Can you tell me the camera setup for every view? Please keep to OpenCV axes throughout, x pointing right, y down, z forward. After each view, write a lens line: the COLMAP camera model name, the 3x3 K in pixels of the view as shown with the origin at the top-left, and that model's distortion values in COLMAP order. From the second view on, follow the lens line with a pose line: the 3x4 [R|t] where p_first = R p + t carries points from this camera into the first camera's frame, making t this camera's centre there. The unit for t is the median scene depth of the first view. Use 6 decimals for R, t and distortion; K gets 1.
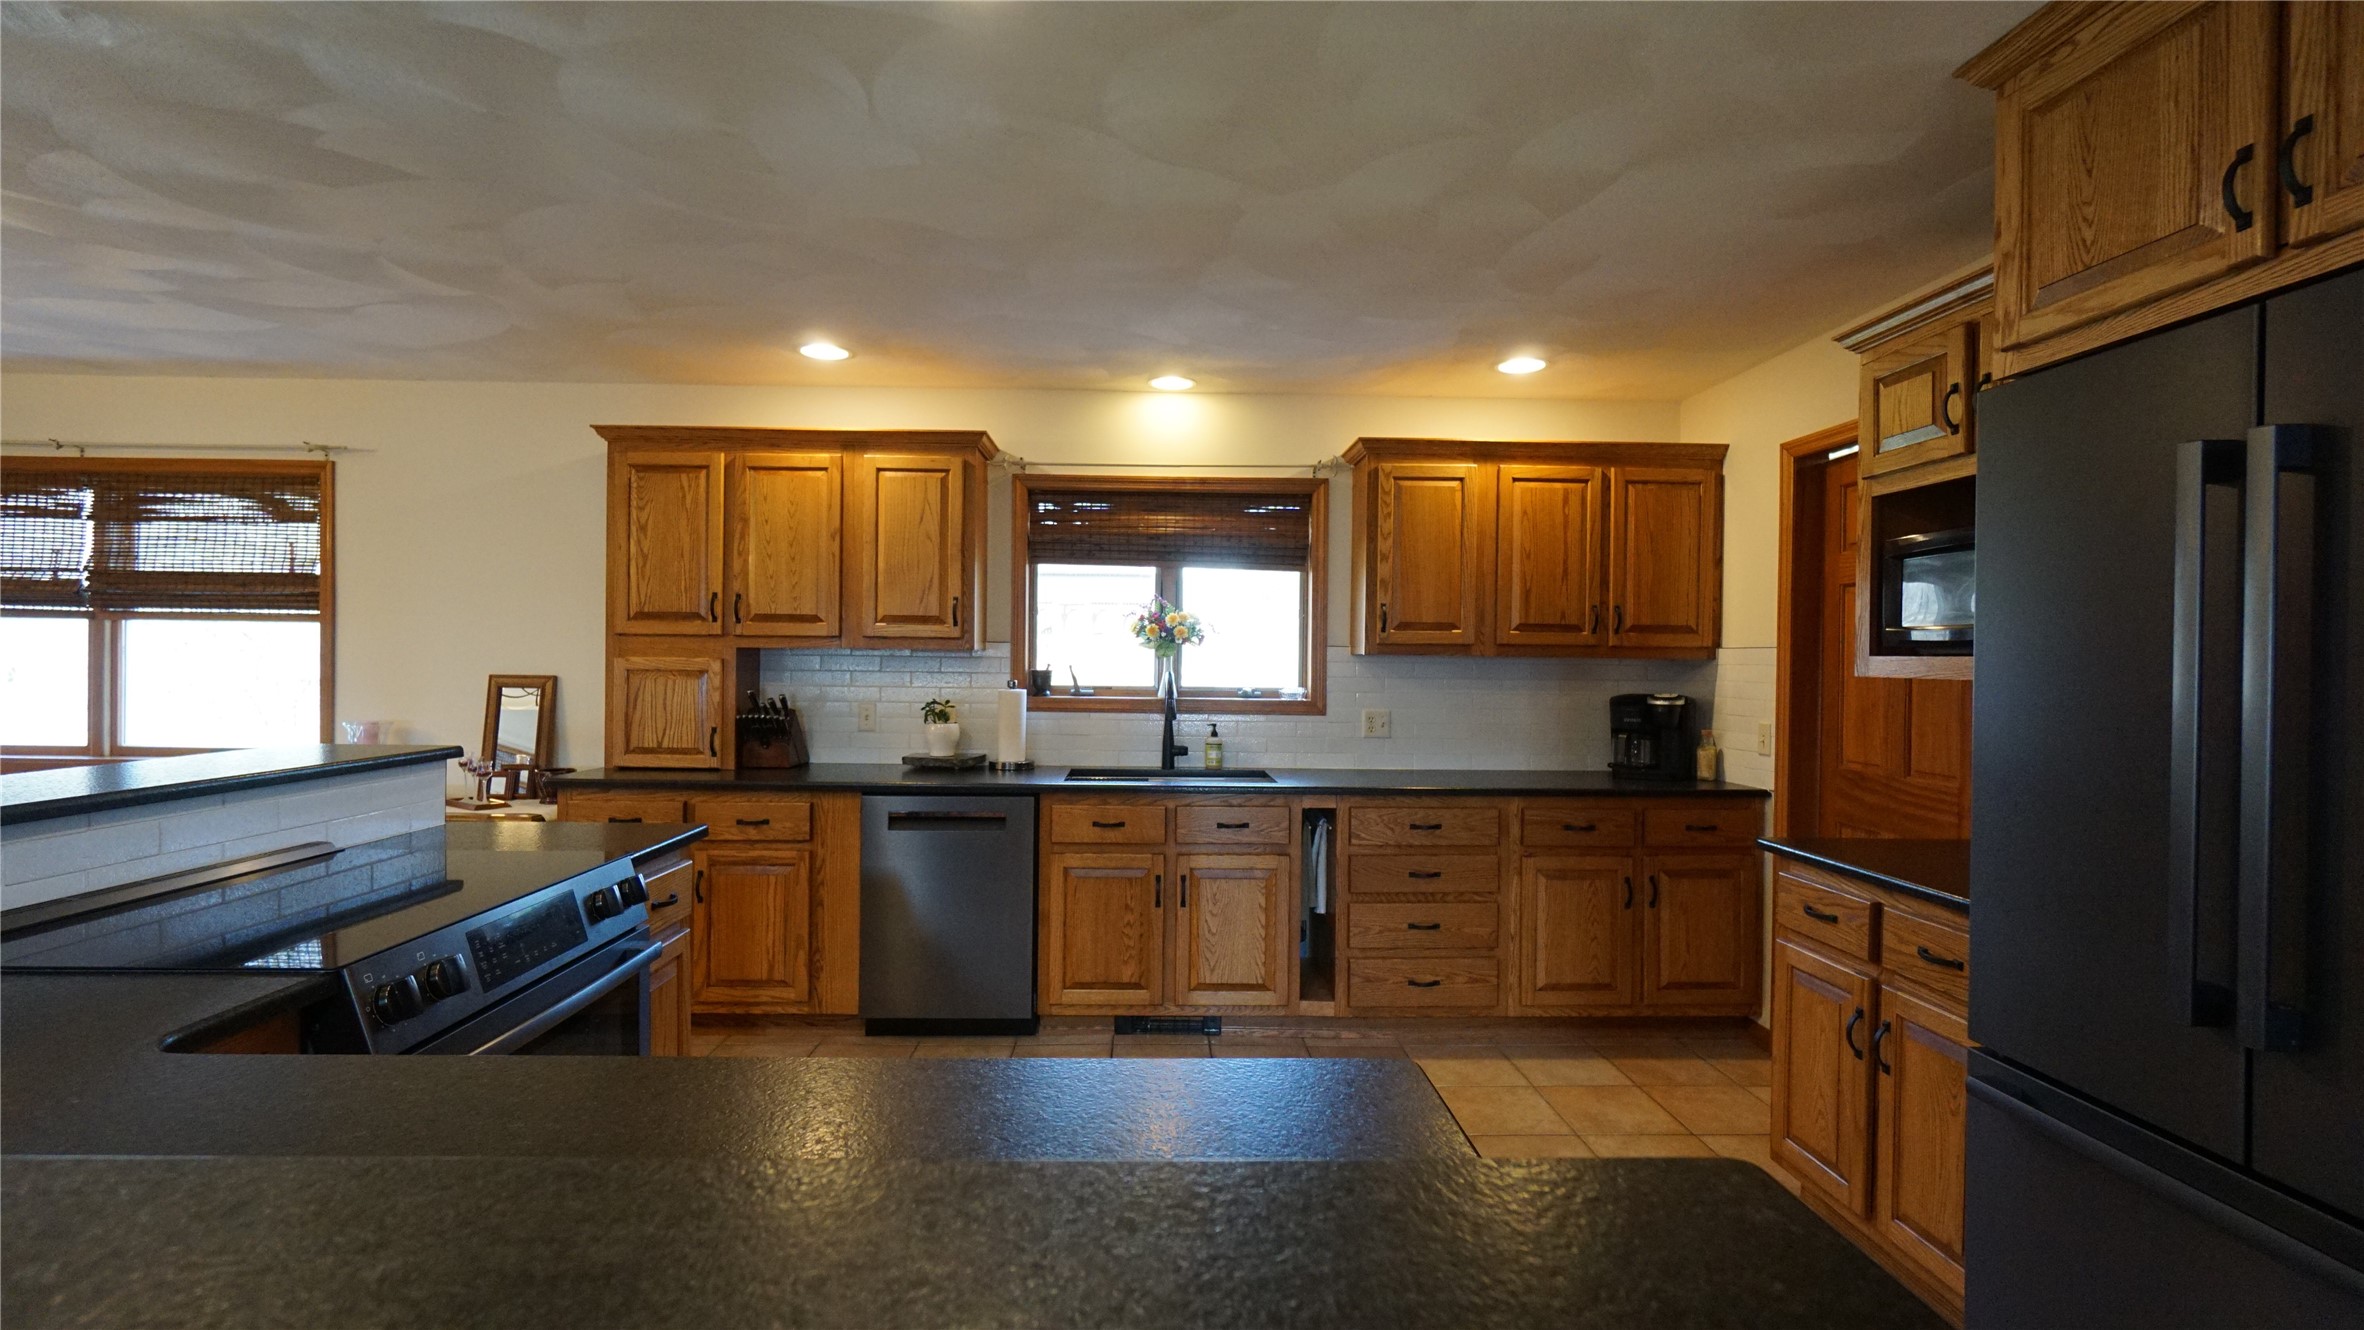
lens RADIAL K [[1013.4, 0, 1183.1], [0, 1013.4, 659.5], [0, 0, 1]] dist [-0.009065, 0.002143]
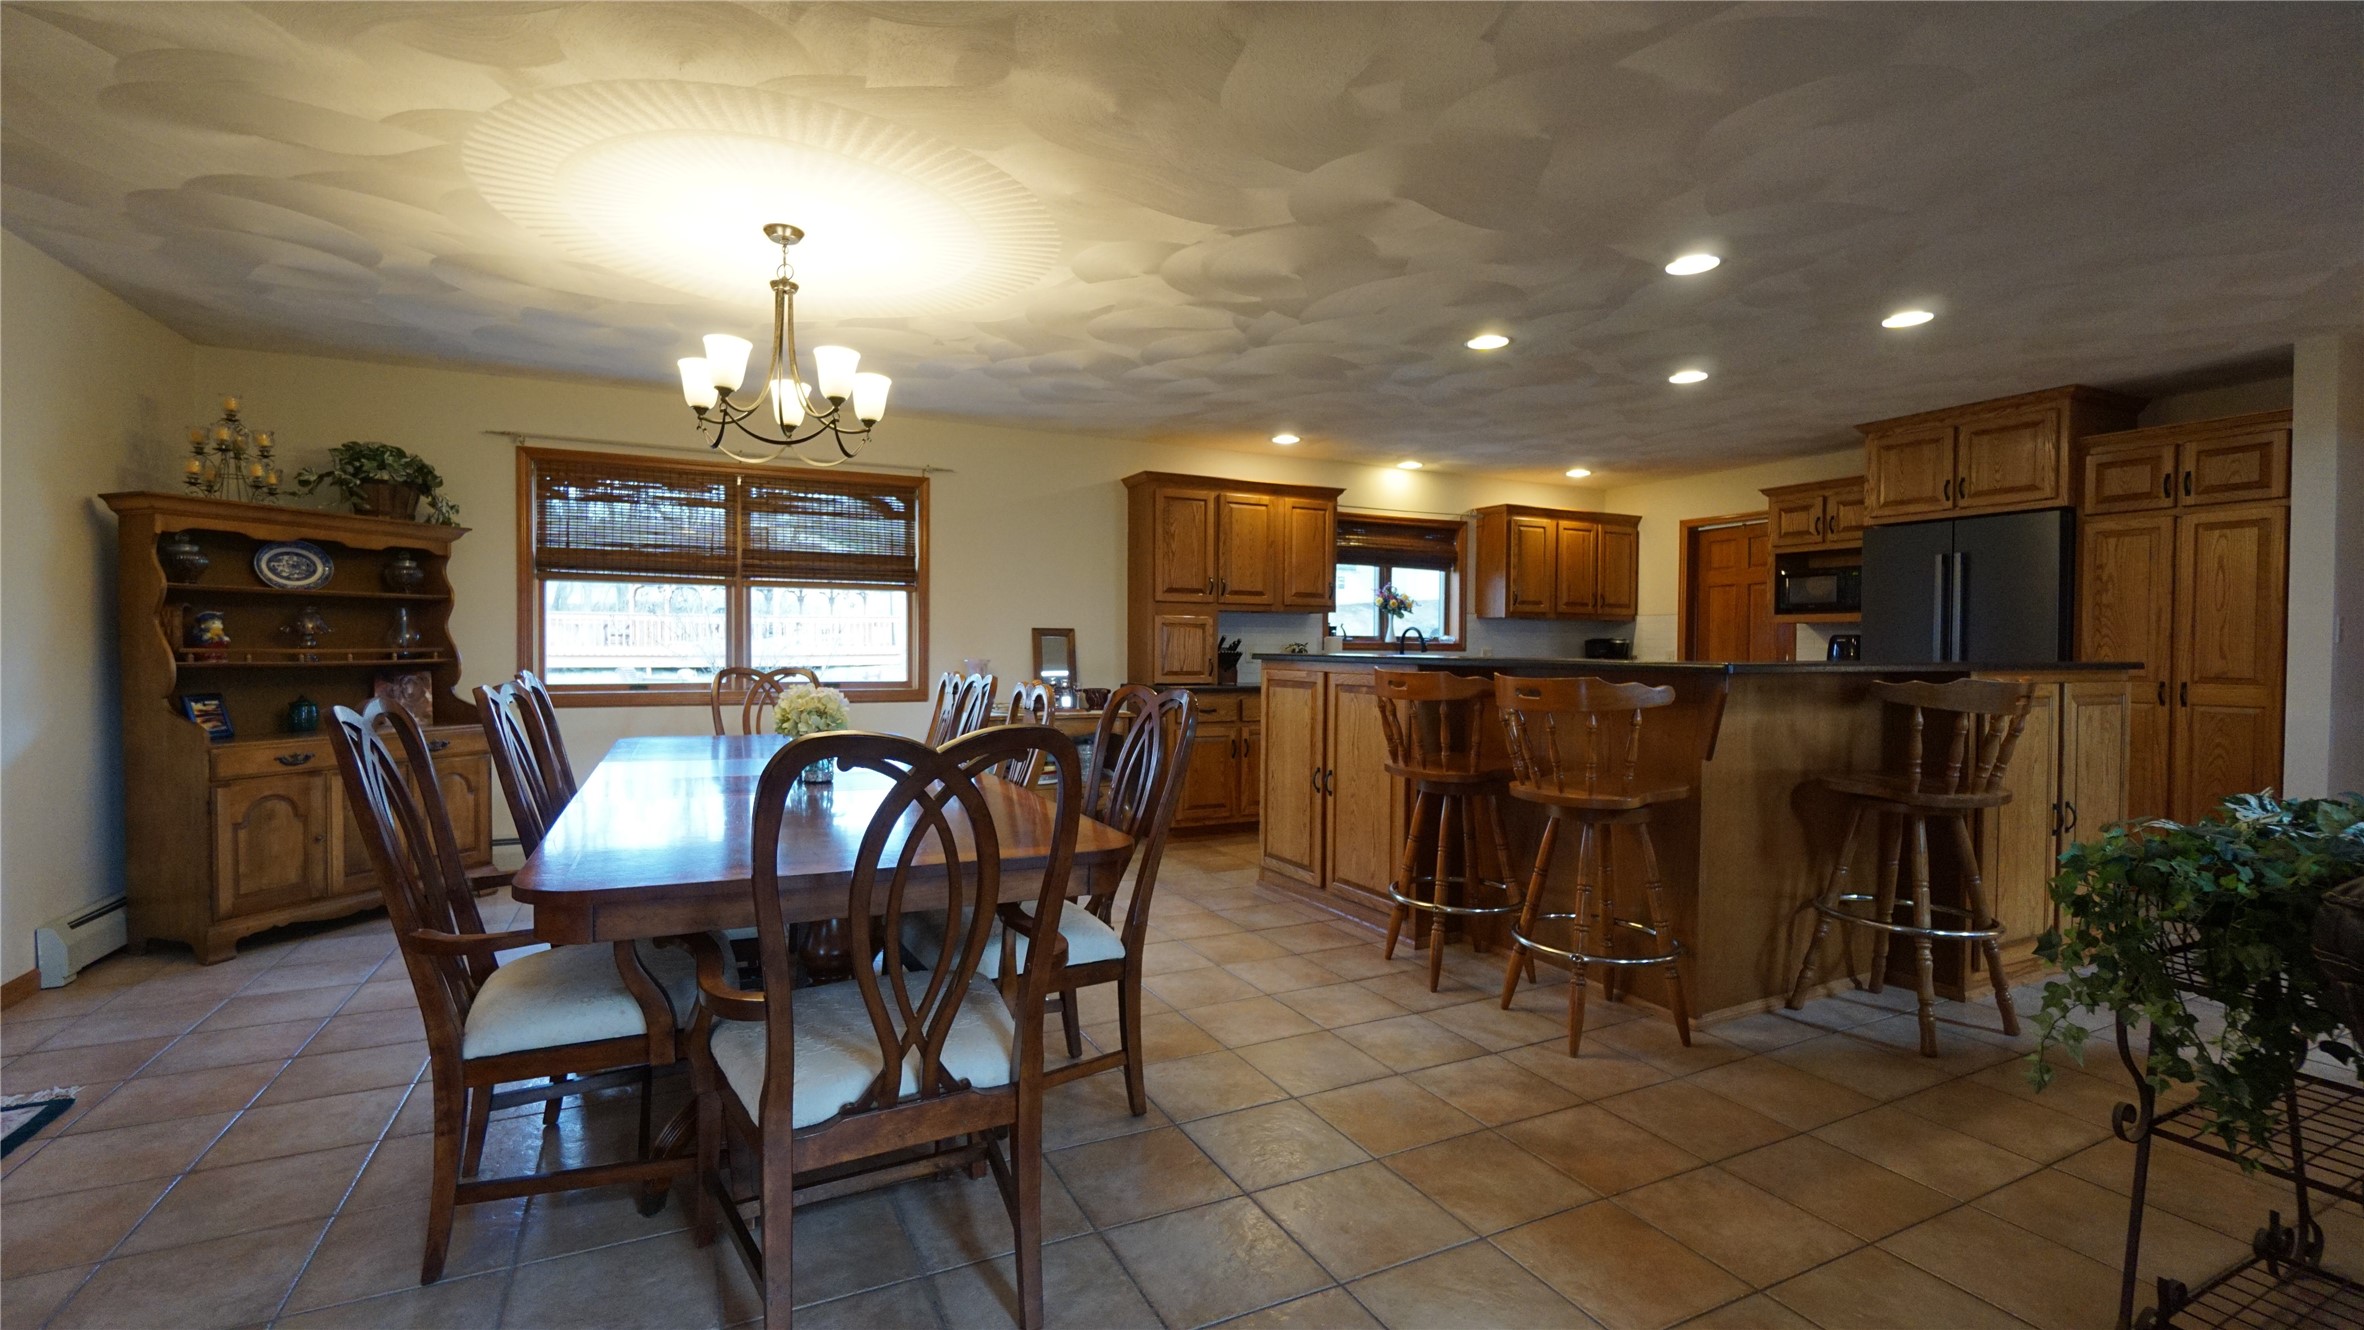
lens RADIAL K [[1013.4, 0, 1169.1], [0, 1013.4, 662.8], [0, 0, 1]] dist [-0.009065, 0.002143]
pose [[0.909647, -0.012530, 0.415193, -1.122572], [0.006405, 0.999849, 0.016142, 0.043558], [-0.415333, -0.012024, 0.909590, -0.448486]]
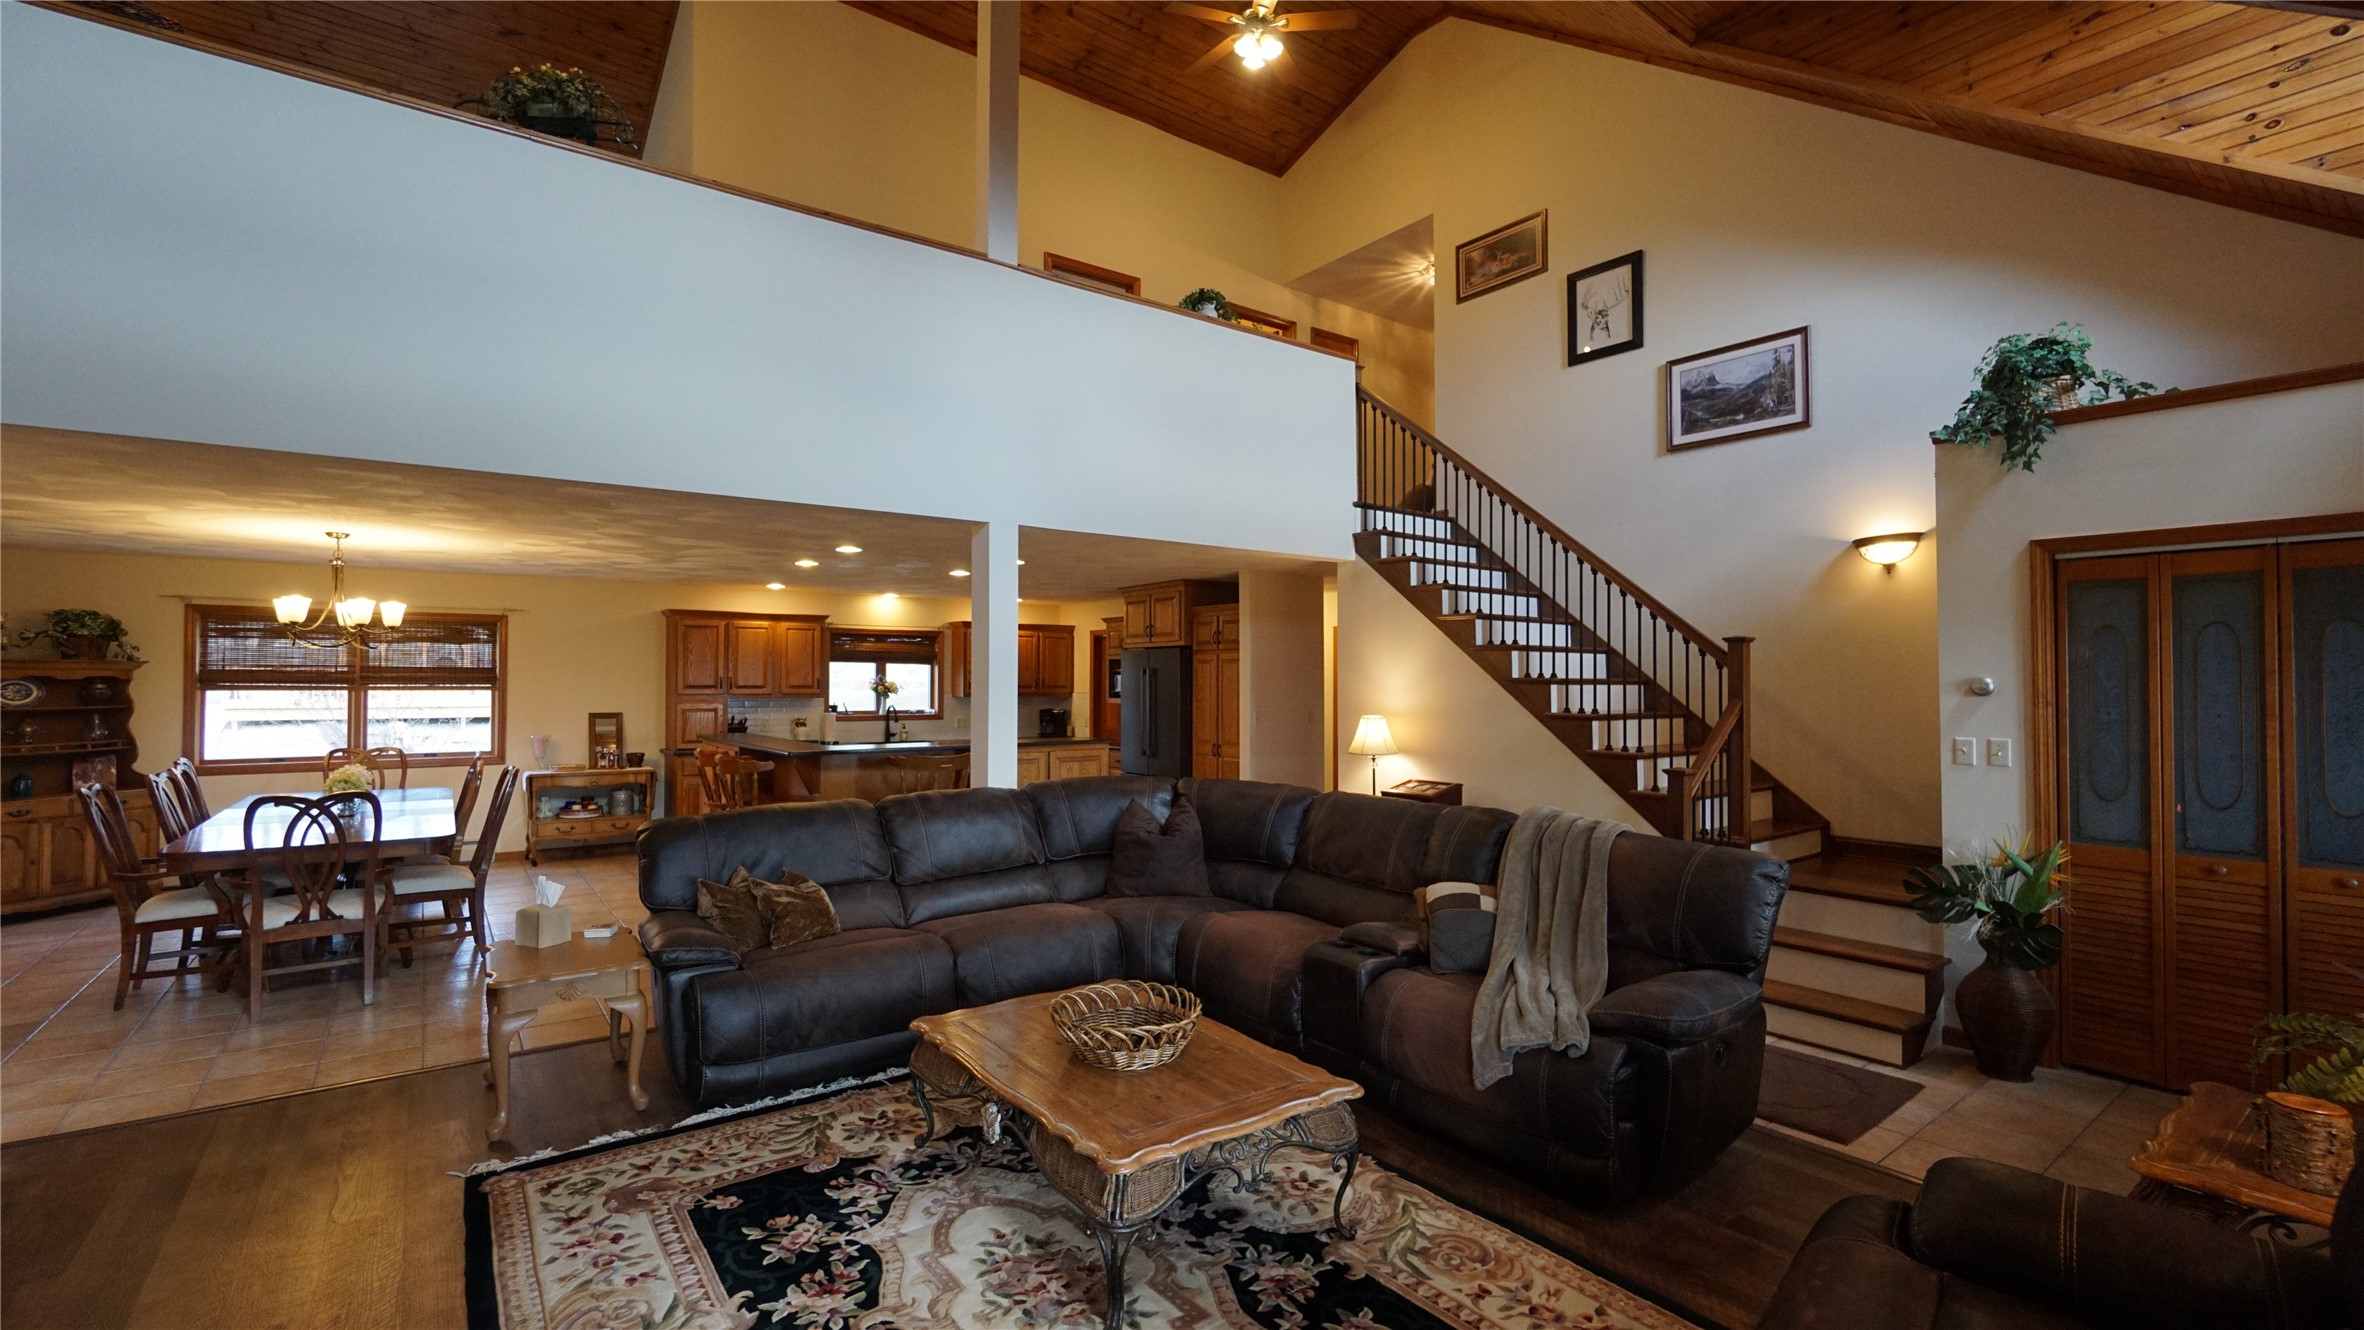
lens RADIAL K [[1013.4, 0, 1177.6], [0, 1013.4, 662.3], [0, 0, 1]] dist [-0.009065, 0.002143]
pose [[0.815446, 0.000901, 0.578832, -0.914472], [0.011415, 0.999779, -0.017637, -0.042621], [-0.578720, 0.020990, 0.815256, -1.562944]]
